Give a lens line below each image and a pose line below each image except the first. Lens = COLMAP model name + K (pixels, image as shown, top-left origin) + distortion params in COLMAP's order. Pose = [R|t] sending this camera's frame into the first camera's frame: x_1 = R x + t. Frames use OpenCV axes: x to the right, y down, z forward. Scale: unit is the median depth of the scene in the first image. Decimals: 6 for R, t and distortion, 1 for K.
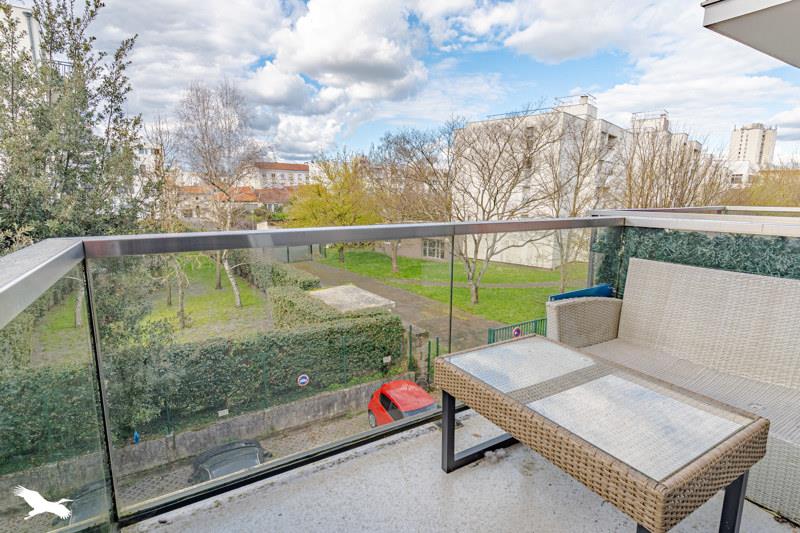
lens RADIAL K [[400.2, 0, 400.0], [0, 400.2, 266.5], [0, 0, 1]] dist [0.001598, -0.001955]
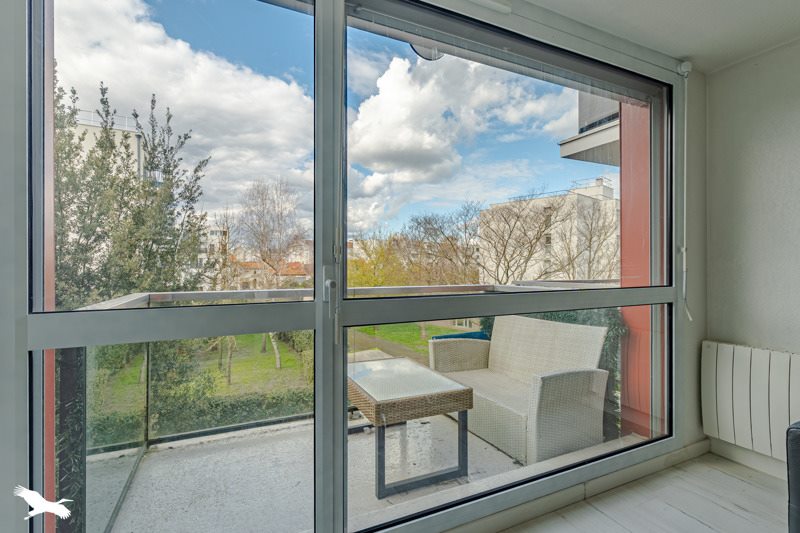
lens RADIAL K [[377.8, 0, 400.0], [0, 377.8, 266.5], [0, 0, 1]] dist [0.000014, -0.000036]
pose [[0.995101, -0.006435, -0.098654, 0.110695], [-0.011492, 0.983586, -0.180075, 0.020523], [0.098193, 0.180327, 0.978693, -0.132160]]
